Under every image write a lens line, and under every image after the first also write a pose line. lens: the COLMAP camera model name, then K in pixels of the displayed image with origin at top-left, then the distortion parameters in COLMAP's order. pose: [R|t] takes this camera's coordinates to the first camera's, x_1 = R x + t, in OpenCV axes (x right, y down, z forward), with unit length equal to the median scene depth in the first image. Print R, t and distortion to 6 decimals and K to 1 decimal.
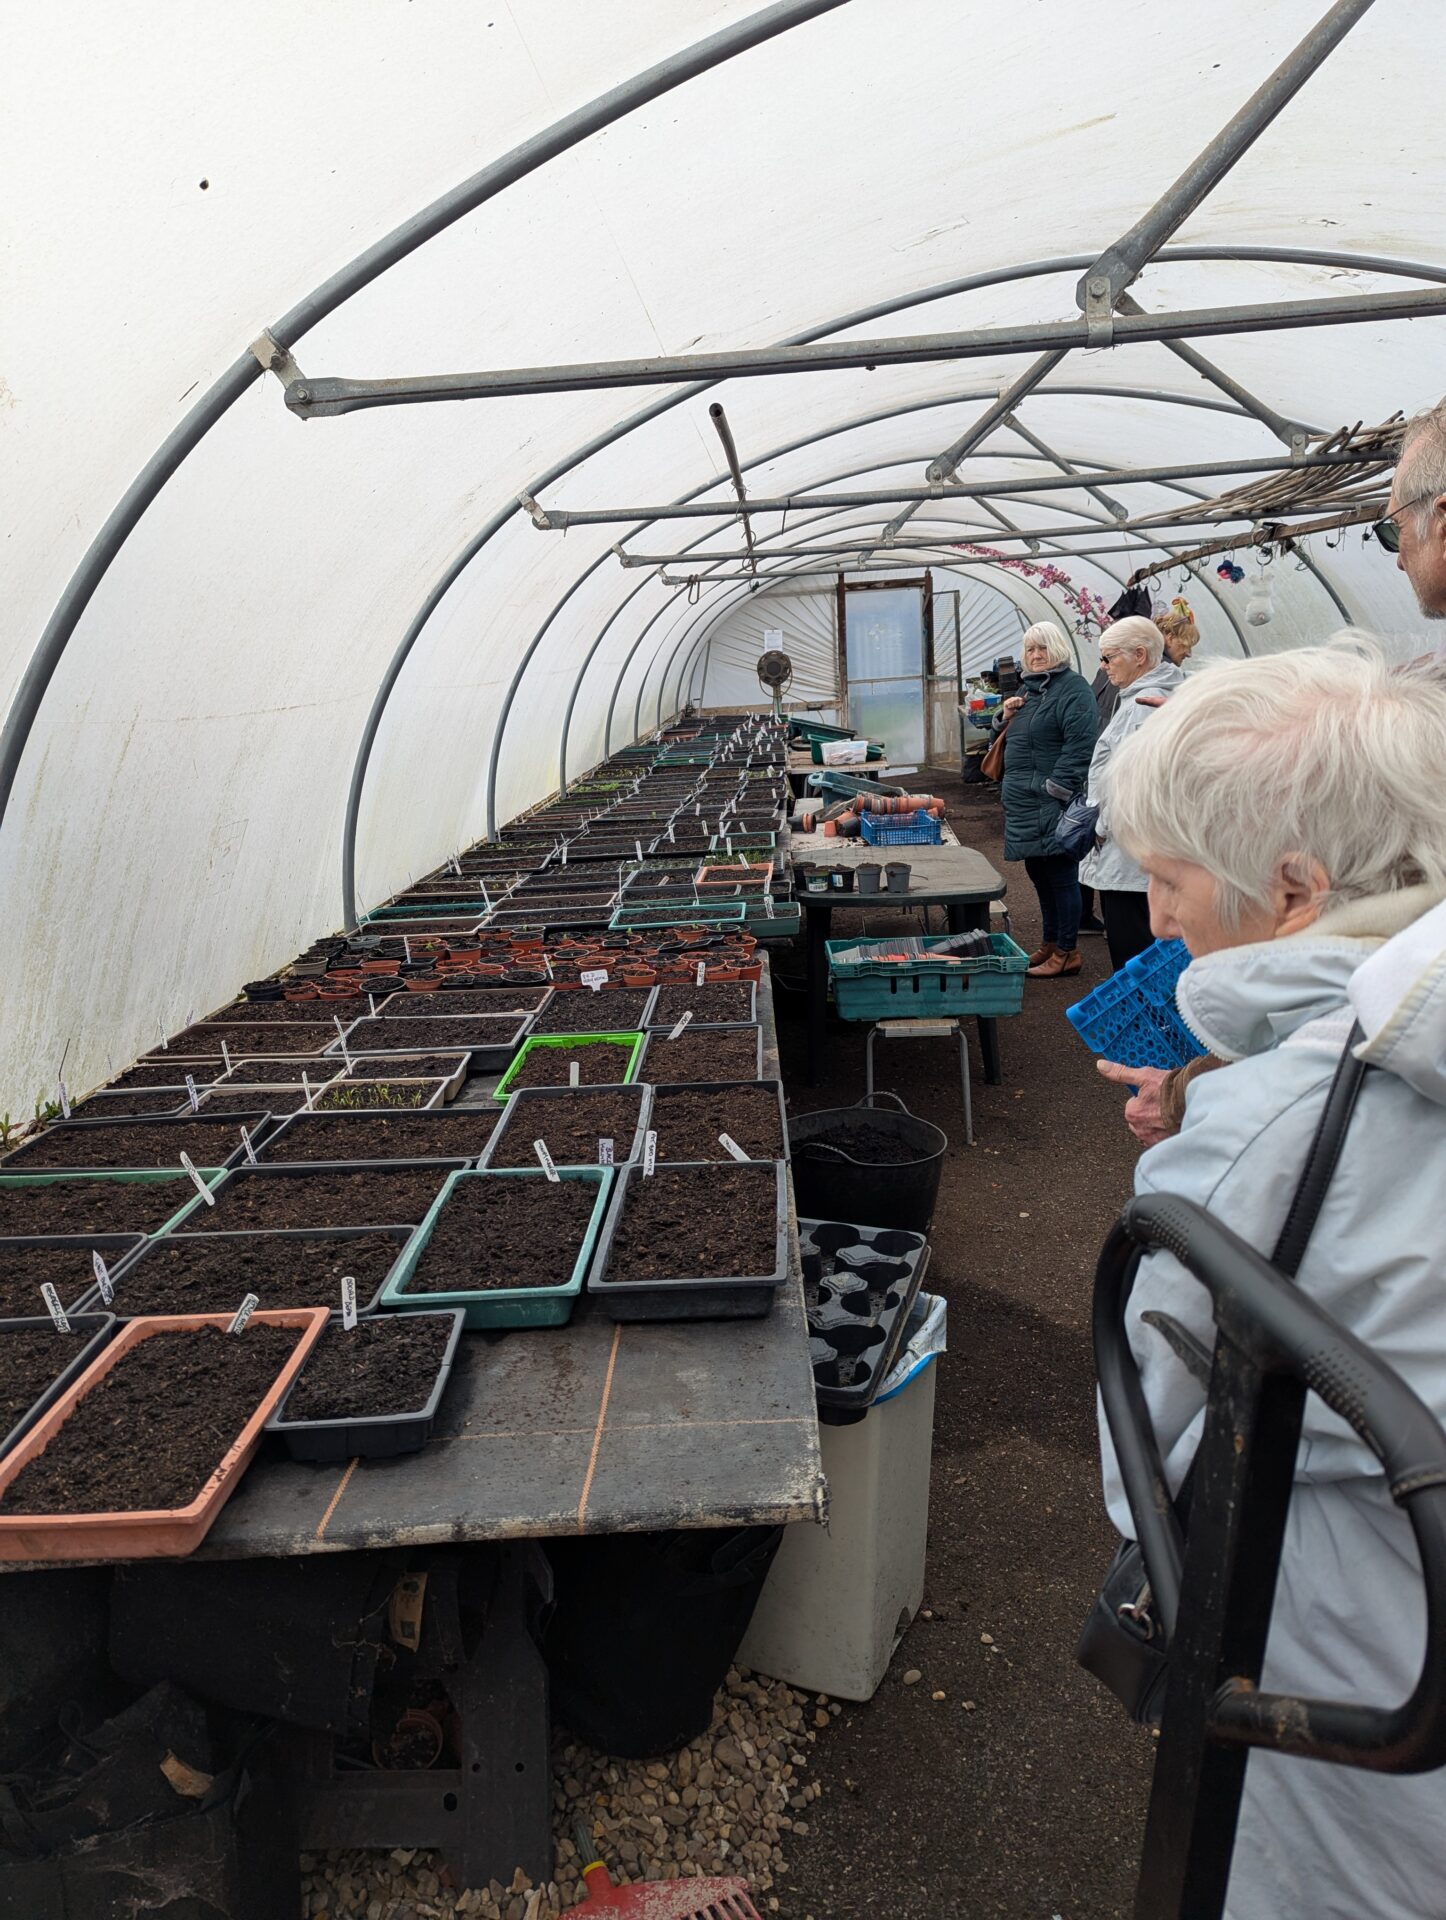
lens RADIAL K [[1334.3, 0, 716.4], [0, 1334.3, 955.7], [0, 0, 1]] dist [-0.000018, 0.000070]
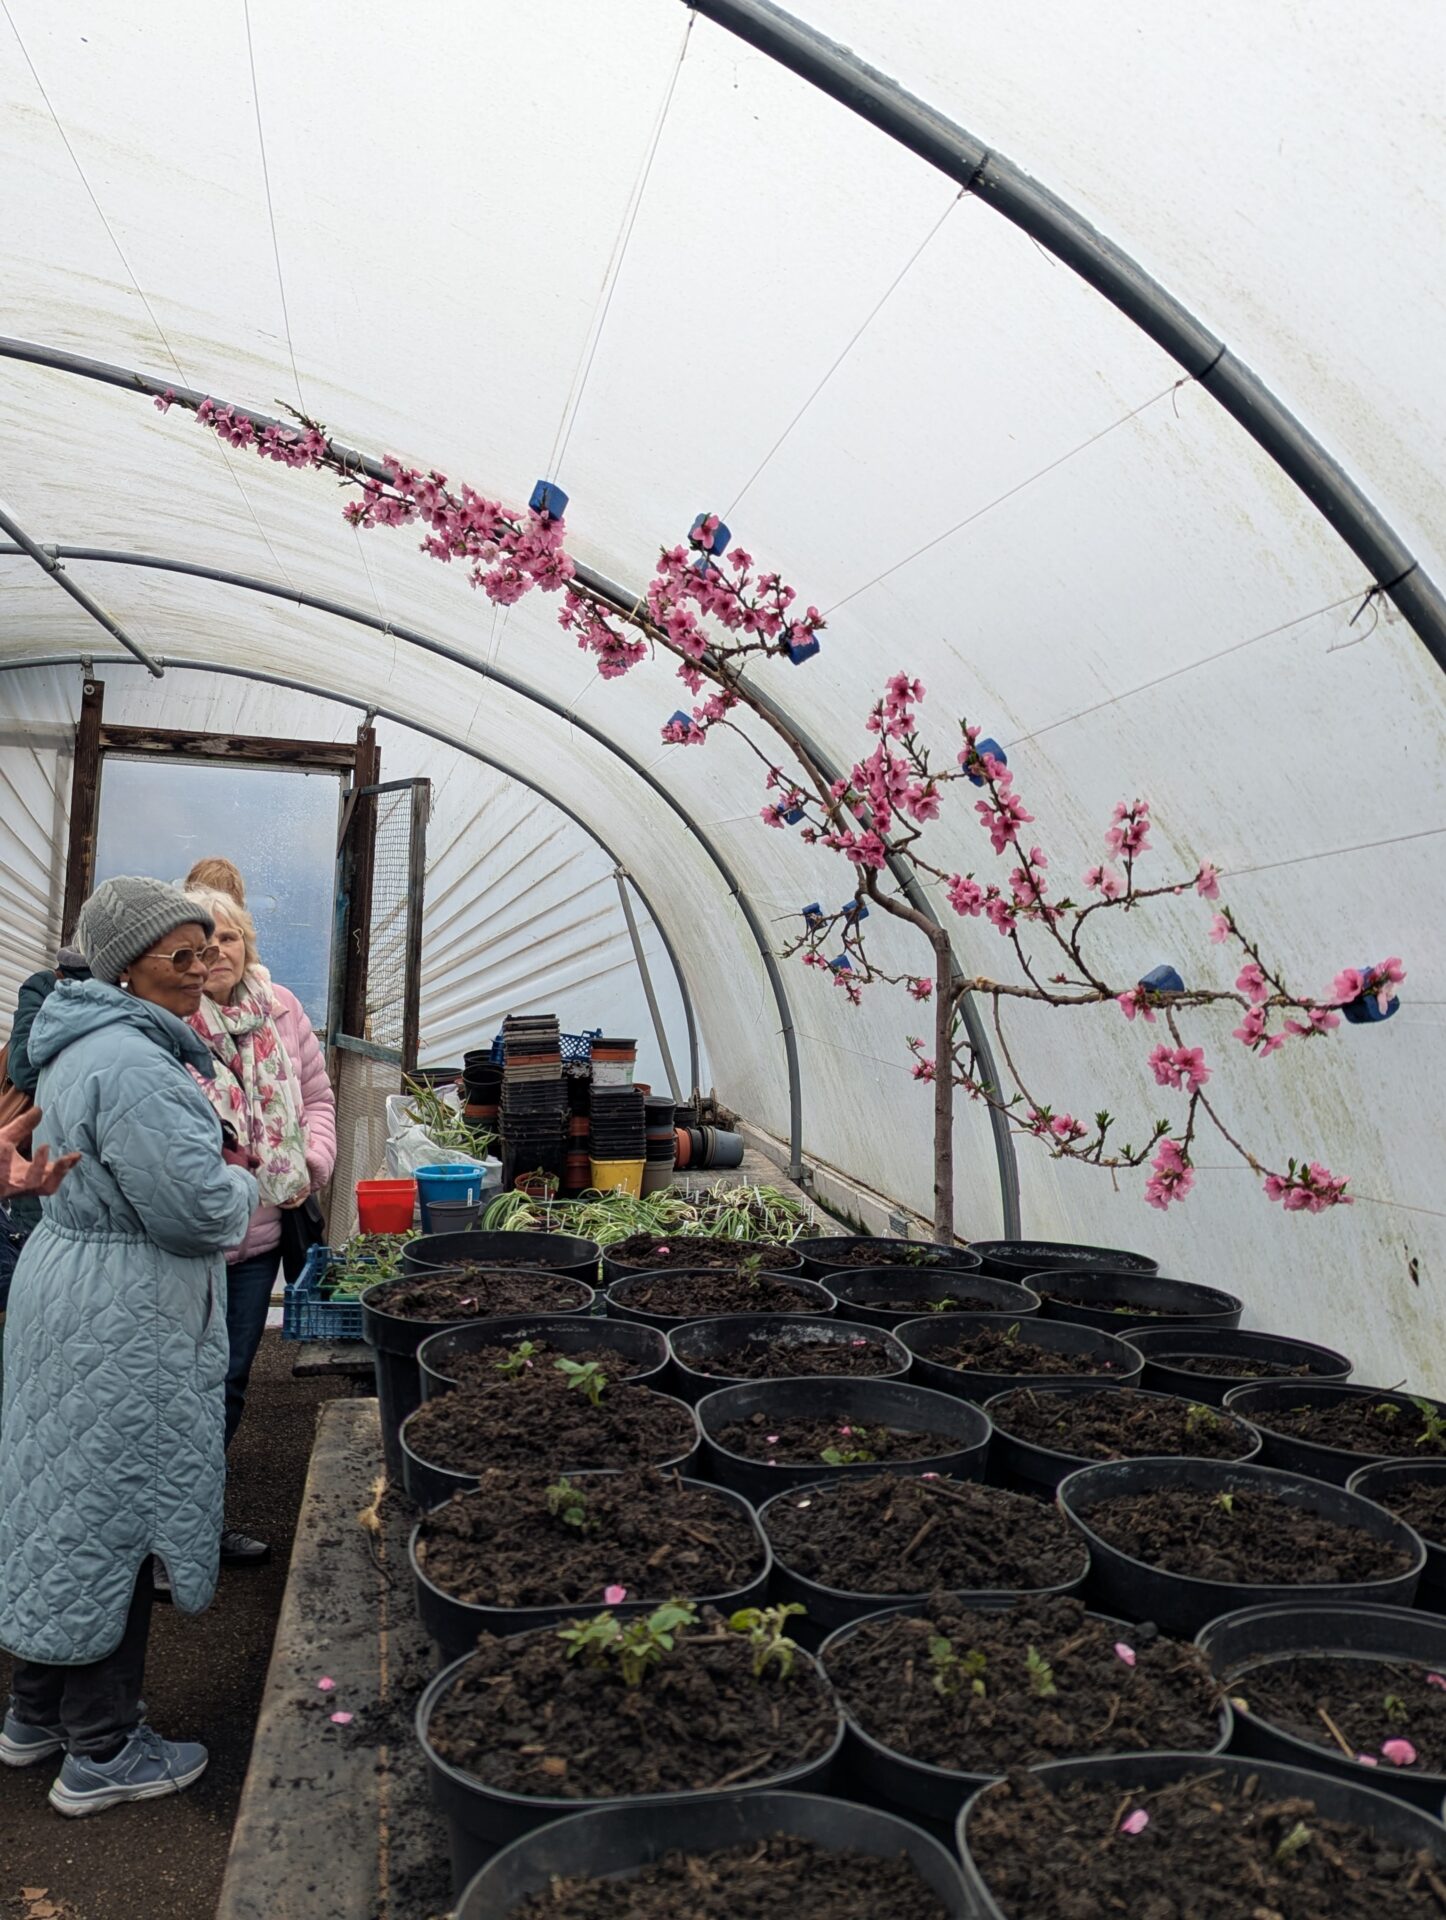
lens RADIAL K [[1334.3, 0, 723.0], [0, 1334.3, 960.0], [0, 0, 1]] dist [-0.000018, 0.000070]
pose [[0.965404, 0.114393, 0.234327, 0.172275], [-0.060122, 0.972073, -0.226848, -0.160579], [-0.253732, 0.204912, 0.945320, 0.671469]]
